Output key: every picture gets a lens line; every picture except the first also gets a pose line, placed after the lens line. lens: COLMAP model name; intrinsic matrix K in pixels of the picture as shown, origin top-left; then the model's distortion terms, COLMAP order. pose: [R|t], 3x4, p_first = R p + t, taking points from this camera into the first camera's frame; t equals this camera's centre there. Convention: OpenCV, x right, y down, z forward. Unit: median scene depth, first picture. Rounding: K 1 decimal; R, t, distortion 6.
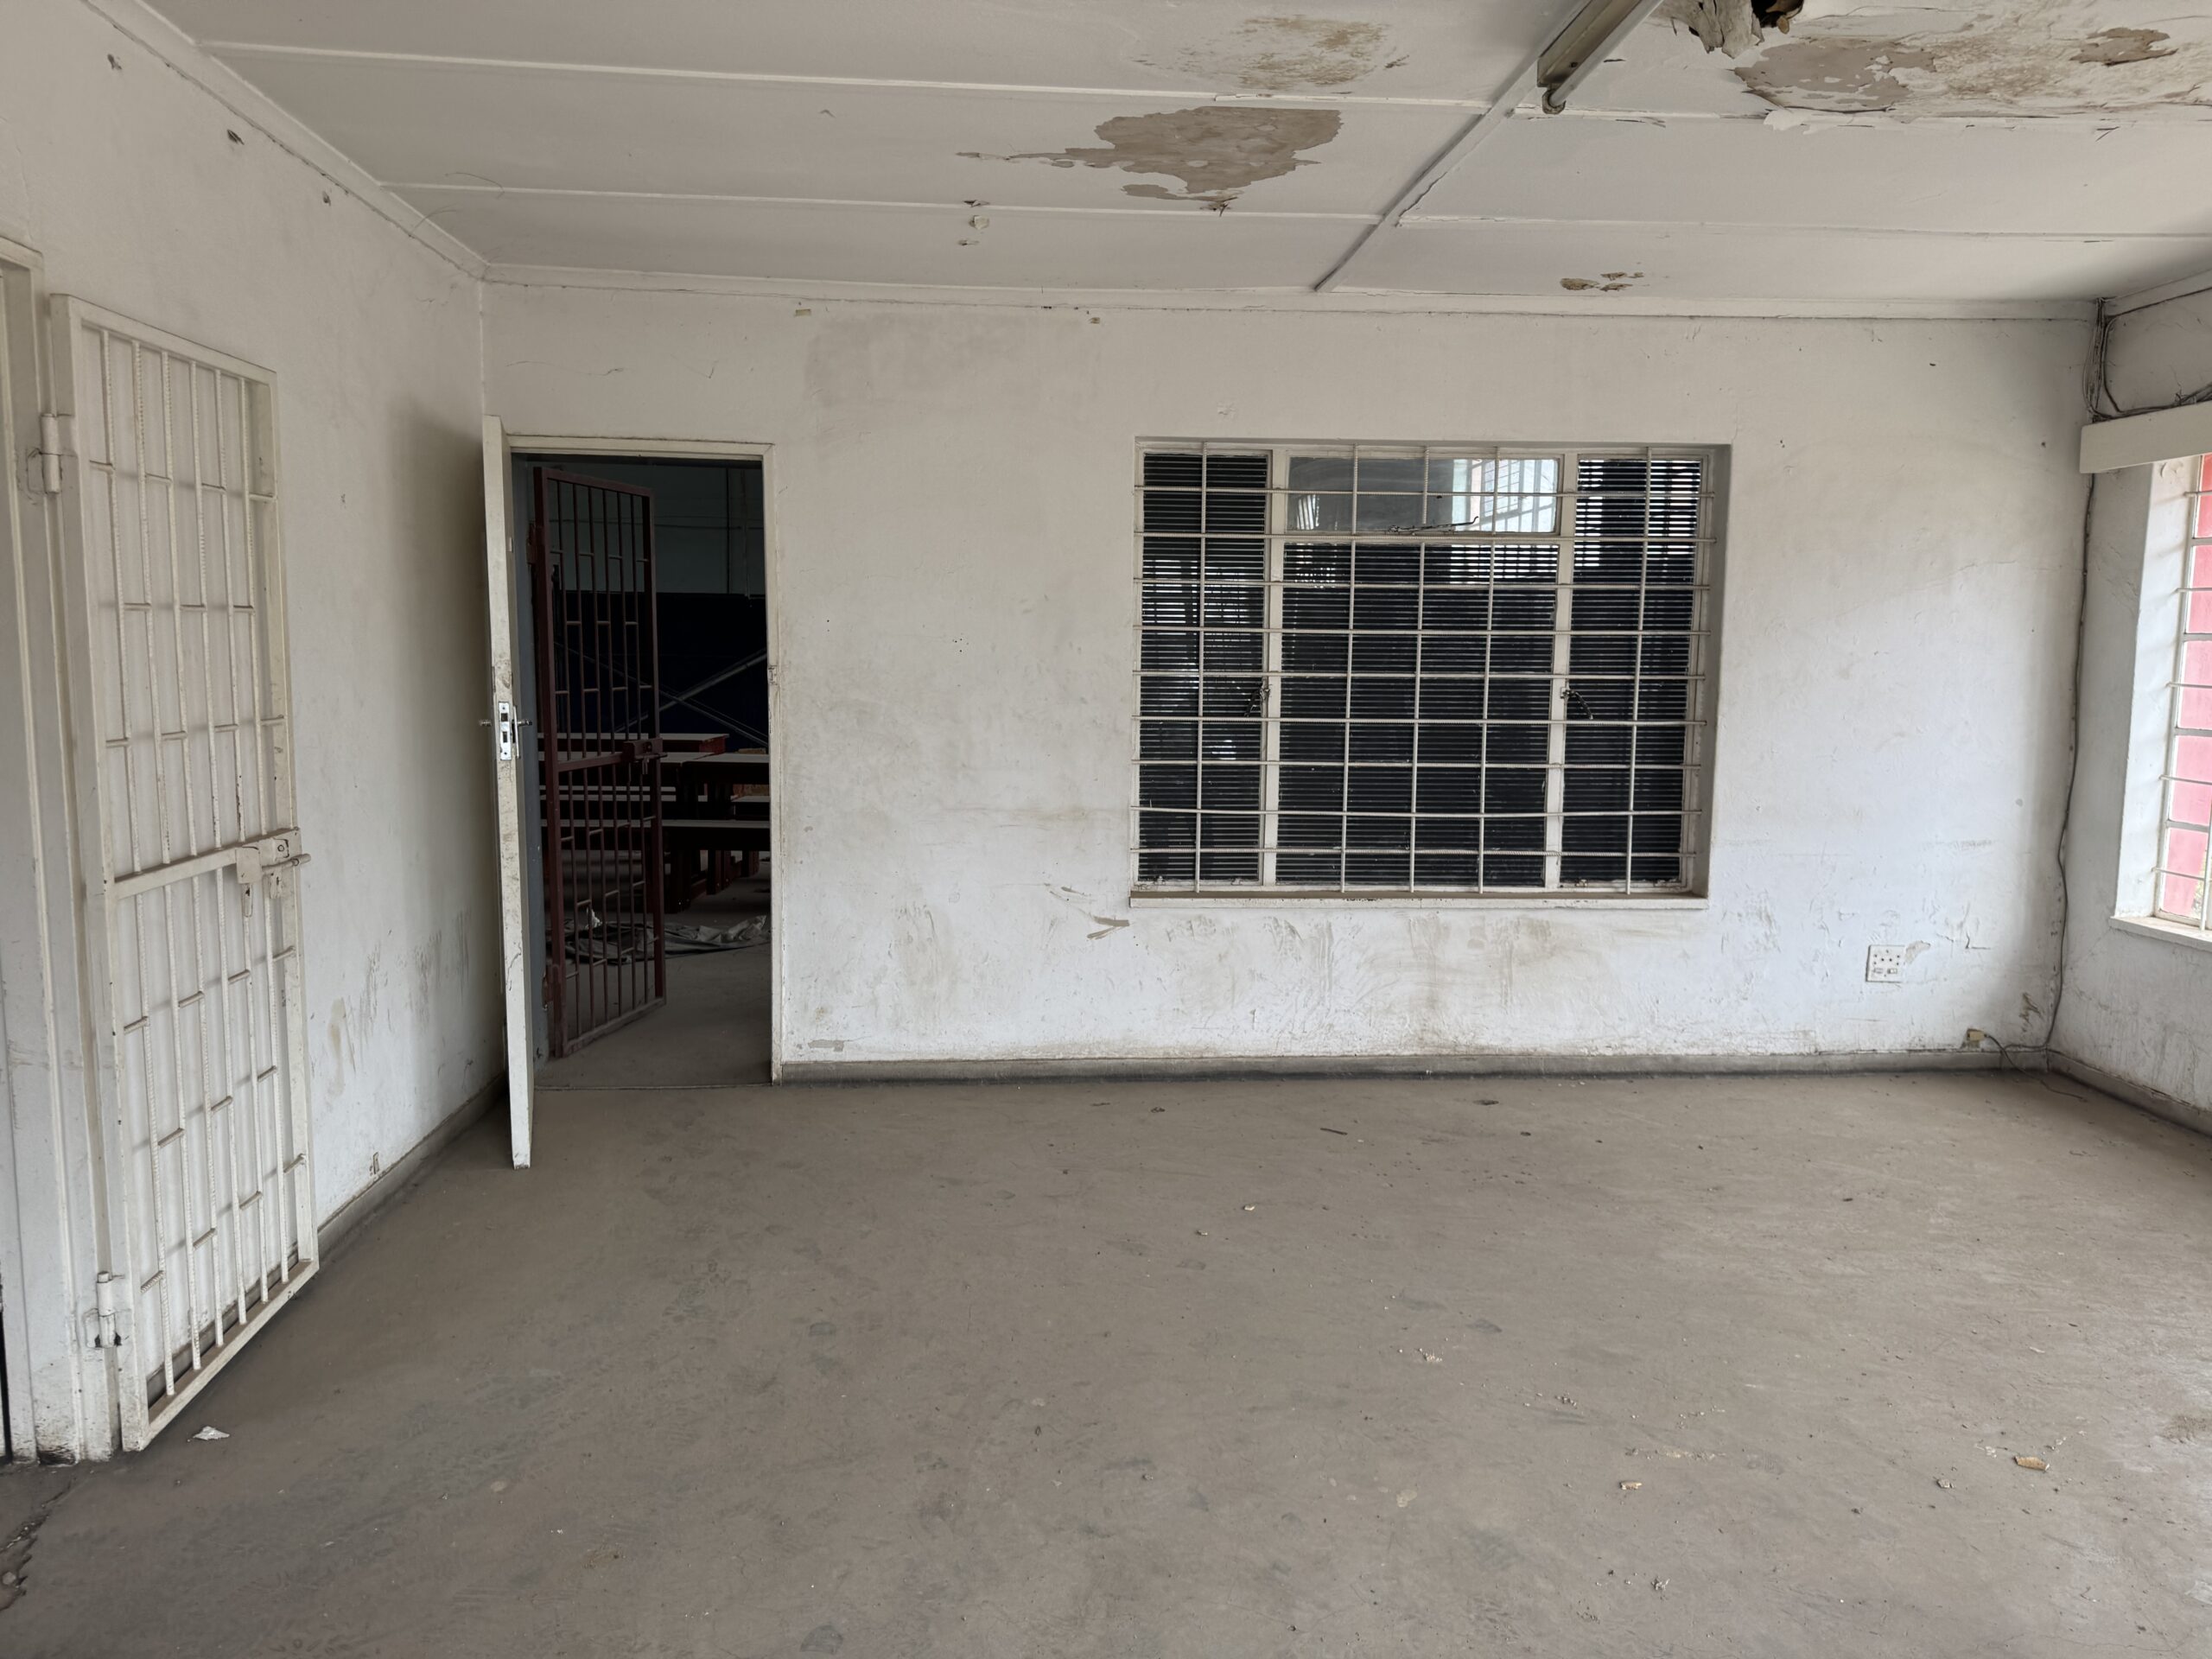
lens RADIAL K [[1551.7, 0, 1106.0], [0, 1551.7, 829.5], [0, 0, 1]] dist [0.066433, -0.002153]
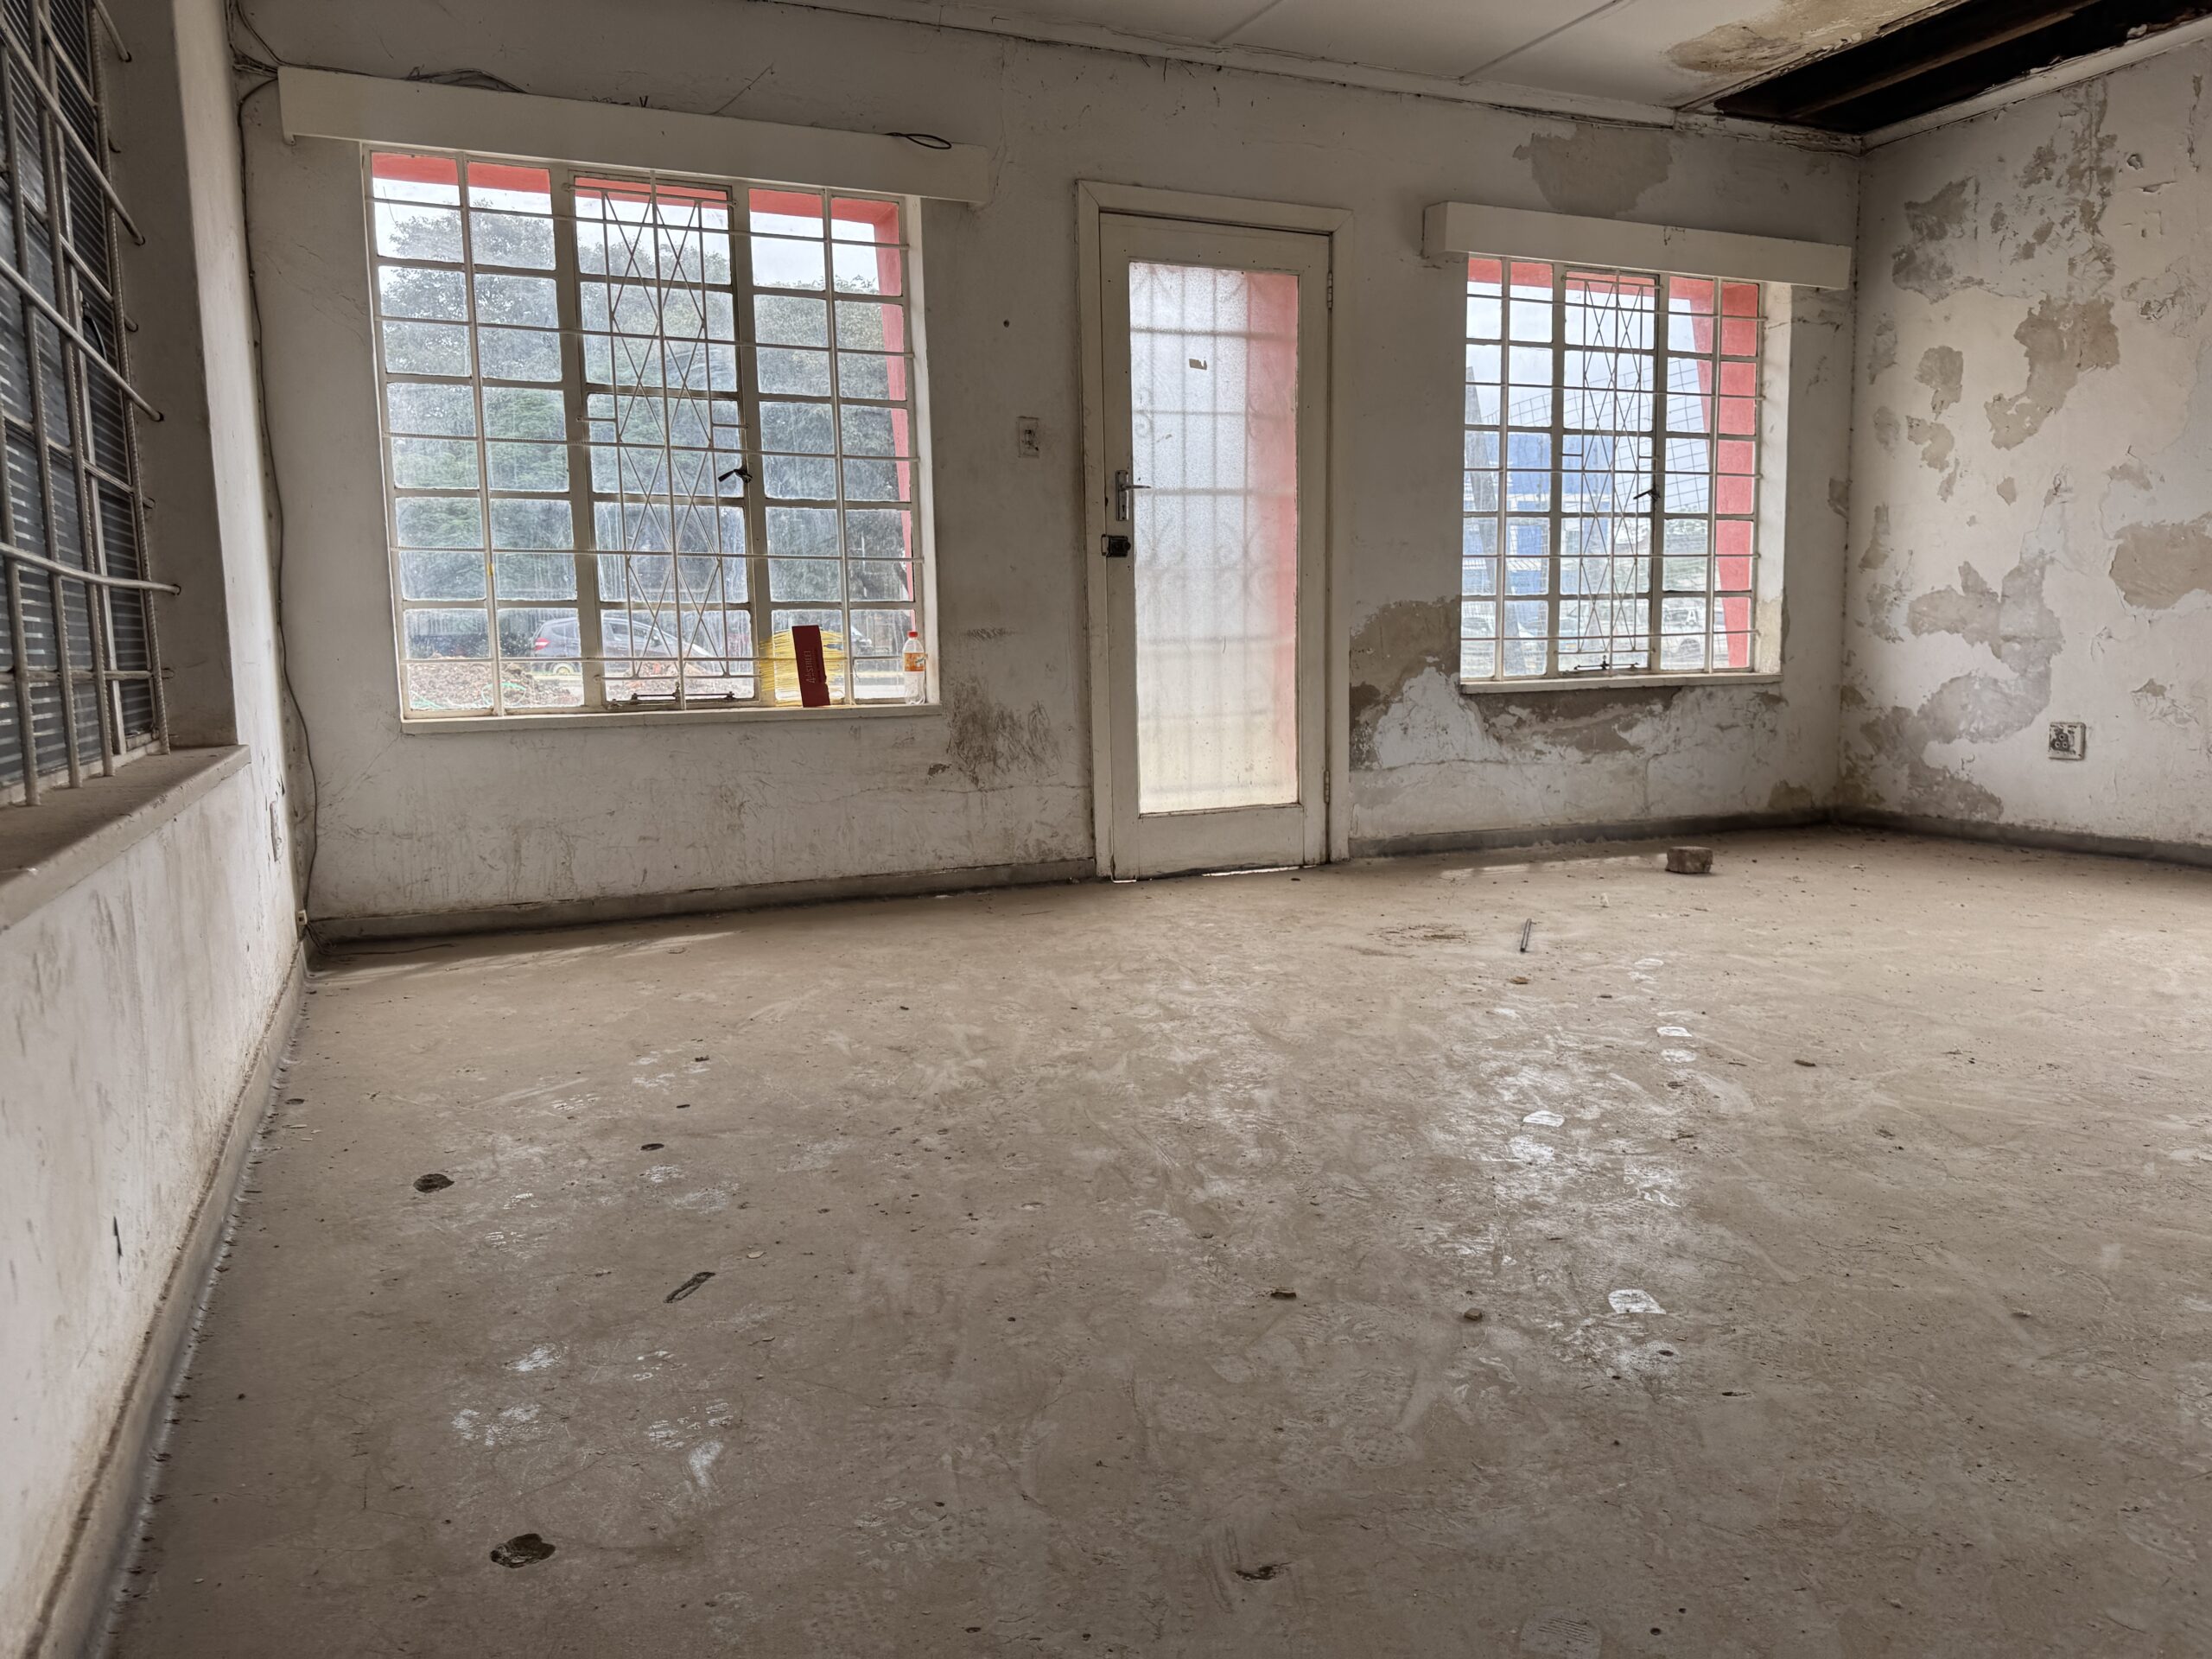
lens RADIAL K [[1551.7, 0, 1106.0], [0, 1551.7, 829.5], [0, 0, 1]] dist [0.066433, -0.002153]
pose [[-0.351515, -0.110606, 0.929625, -0.248998], [0.130099, 0.977590, 0.165507, 0.023666], [-0.927098, 0.179121, -0.329248, 0.975139]]
